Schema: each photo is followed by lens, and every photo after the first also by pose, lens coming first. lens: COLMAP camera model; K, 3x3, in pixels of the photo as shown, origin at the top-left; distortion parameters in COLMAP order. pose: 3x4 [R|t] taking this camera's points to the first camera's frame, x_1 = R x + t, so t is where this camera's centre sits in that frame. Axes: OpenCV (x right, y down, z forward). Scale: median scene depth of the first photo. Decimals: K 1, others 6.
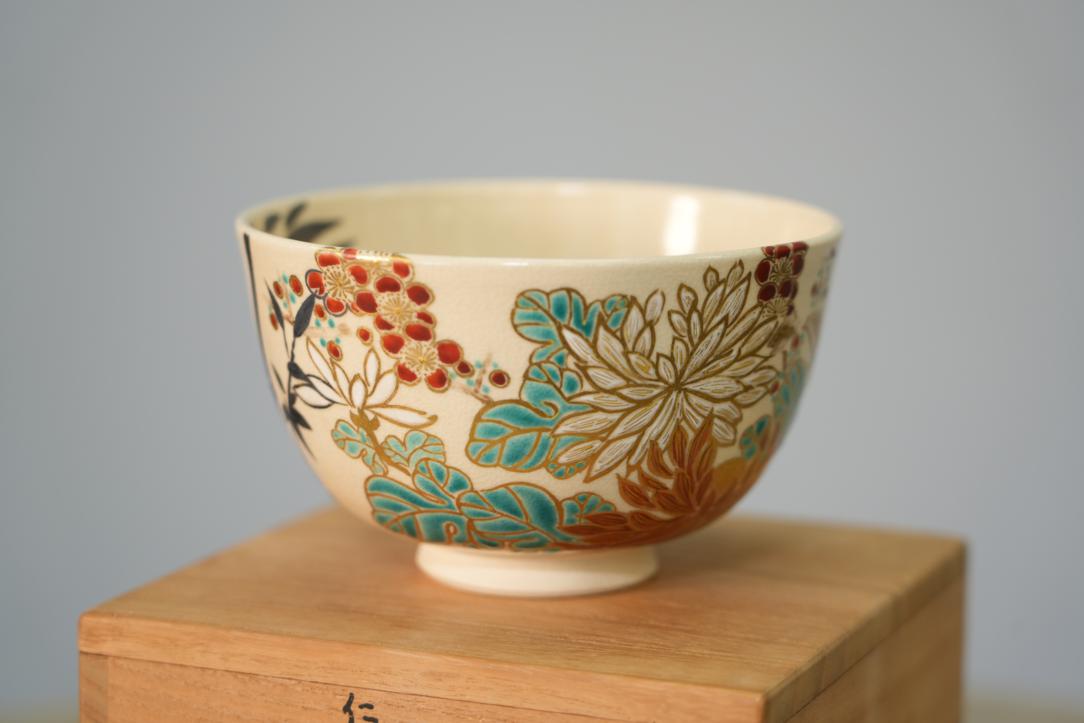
lens RADIAL K [[3270.6, 0, 542.3], [0, 3270.6, 361.4], [0, 0, 1]] dist [-0.429572, 0.000000]
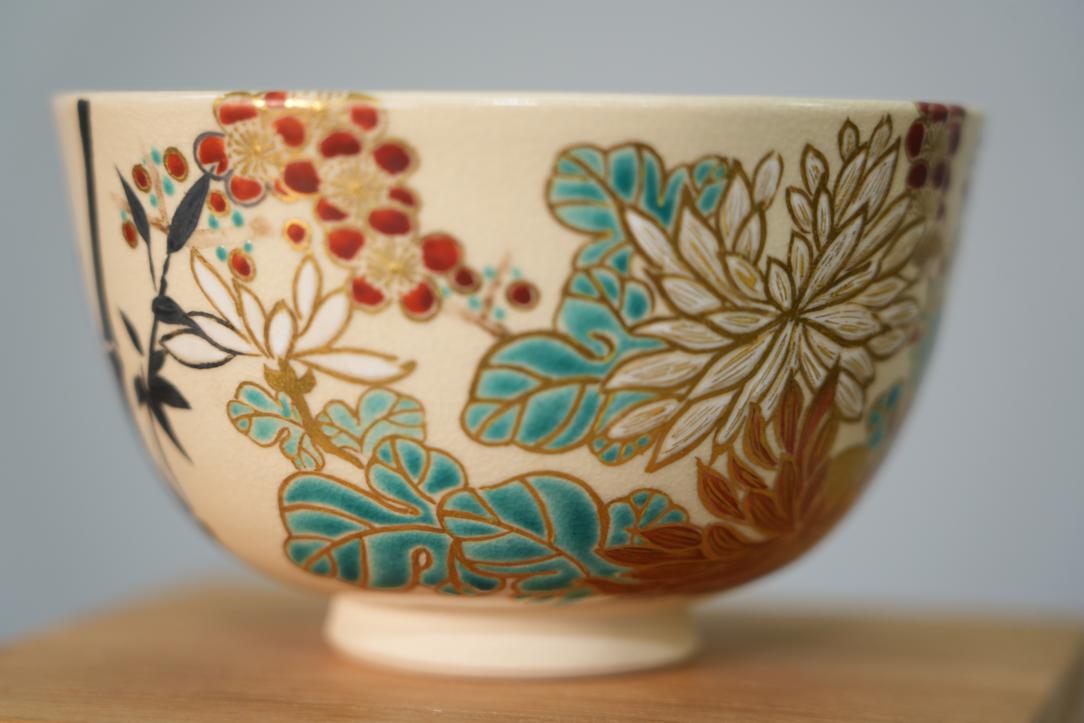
lens RADIAL K [[3328.4, 0, 540.7], [0, 3328.4, 361.3], [0, 0, 1]] dist [-0.183569, 0.000000]
pose [[0.989510, -0.003260, 0.144429, -0.099037], [0.018616, 0.994288, -0.105098, 0.082589], [-0.143262, 0.106684, 0.983918, 0.374590]]
